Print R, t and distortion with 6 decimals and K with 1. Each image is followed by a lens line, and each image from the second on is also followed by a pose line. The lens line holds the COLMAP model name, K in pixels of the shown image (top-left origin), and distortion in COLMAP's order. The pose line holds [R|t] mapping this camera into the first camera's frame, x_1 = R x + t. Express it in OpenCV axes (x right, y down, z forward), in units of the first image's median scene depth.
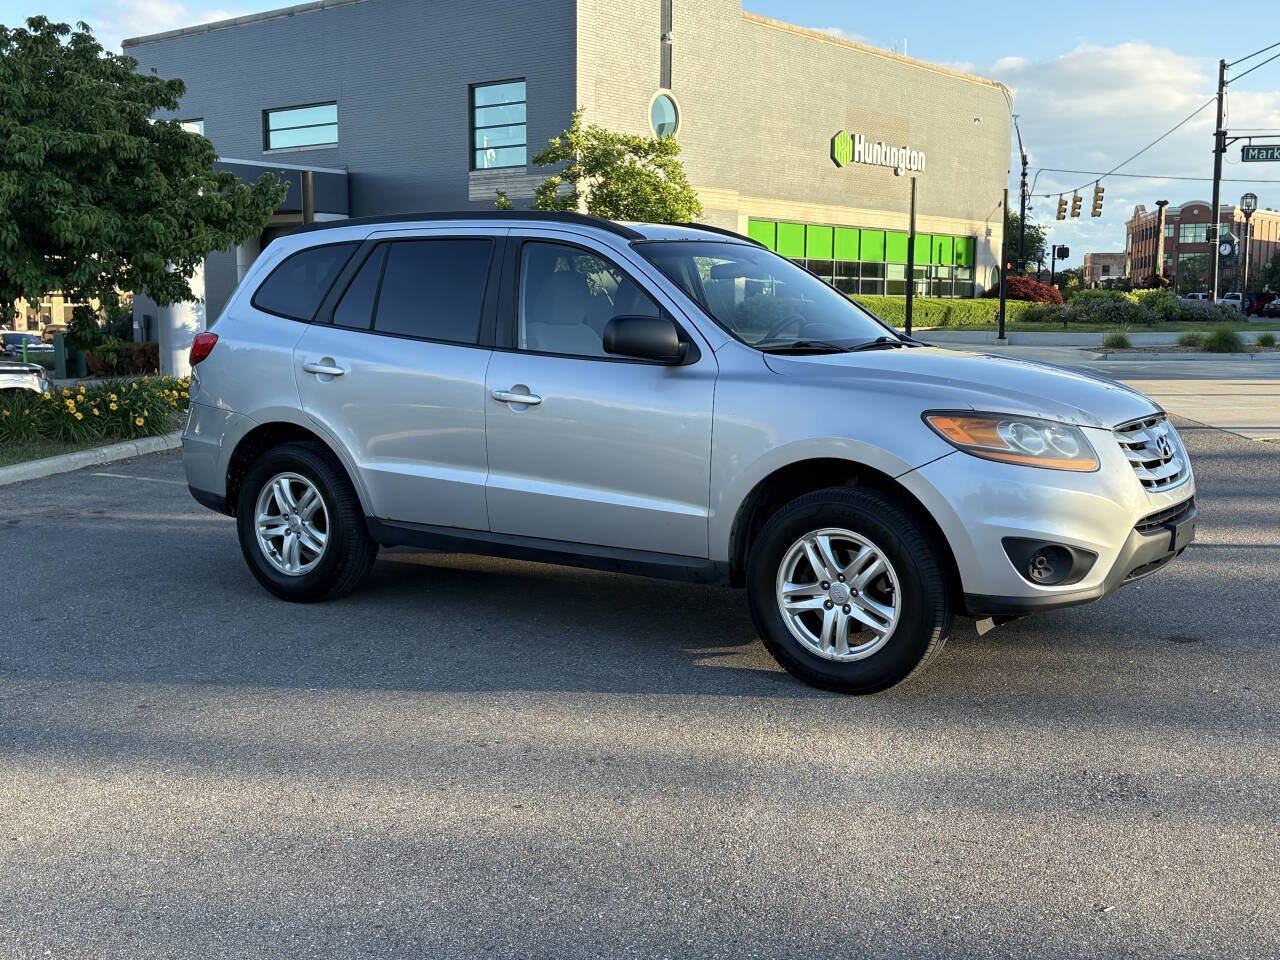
lens RADIAL K [[1519.3, 0, 640.0], [0, 1519.3, 480.0], [0, 0, 1]] dist [0.143817, -0.418998]
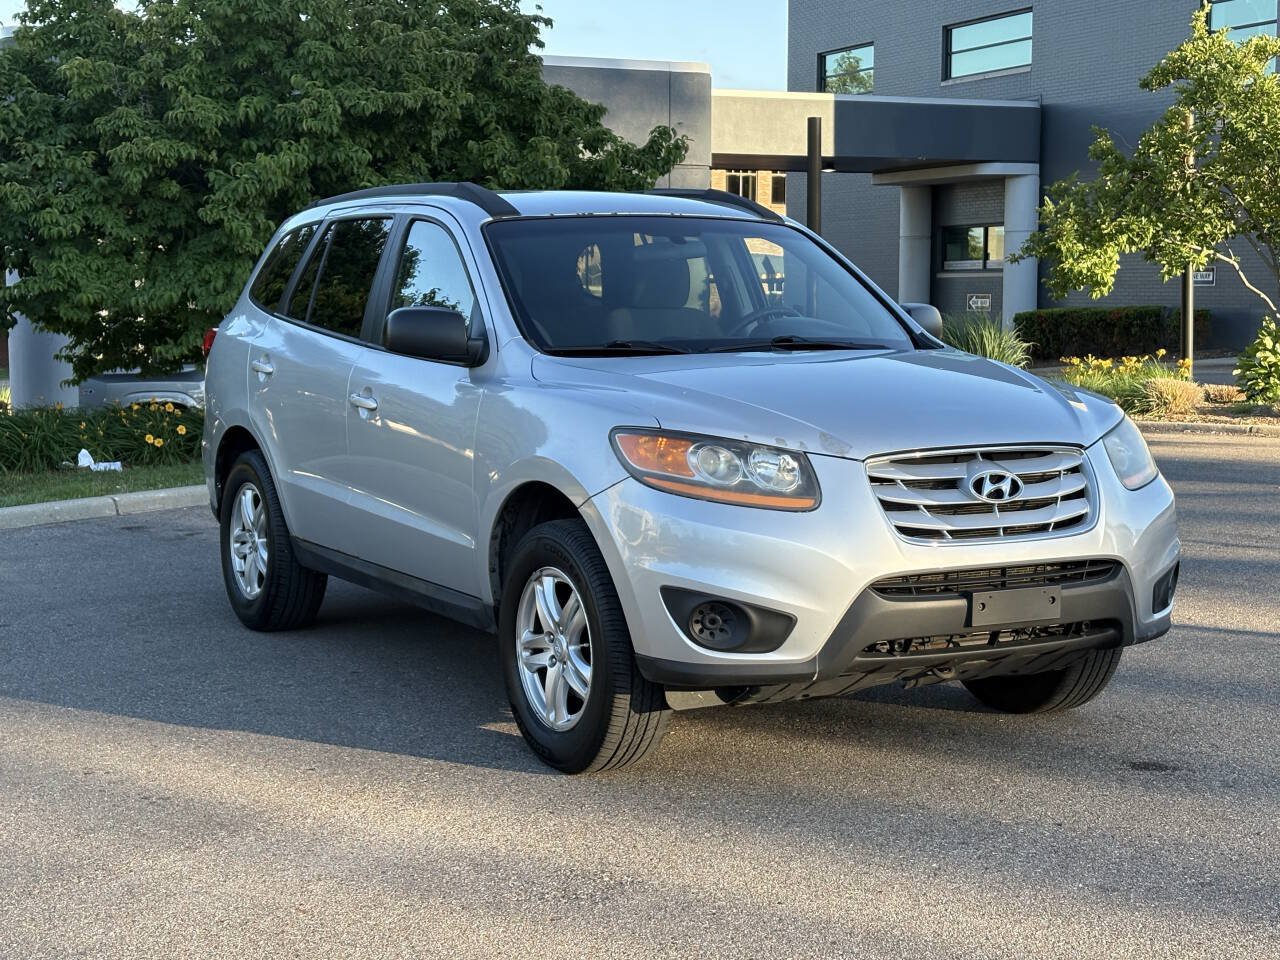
lens RADIAL K [[2175.4, 0, 640.0], [0, 2175.4, 480.0], [0, 0, 1]] dist [0.166001, -0.055412]
pose [[0.882992, 0.040304, -0.467654, 0.641450], [-0.051872, 0.998583, -0.011880, -0.003499], [0.466513, 0.034748, 0.883832, -0.015942]]
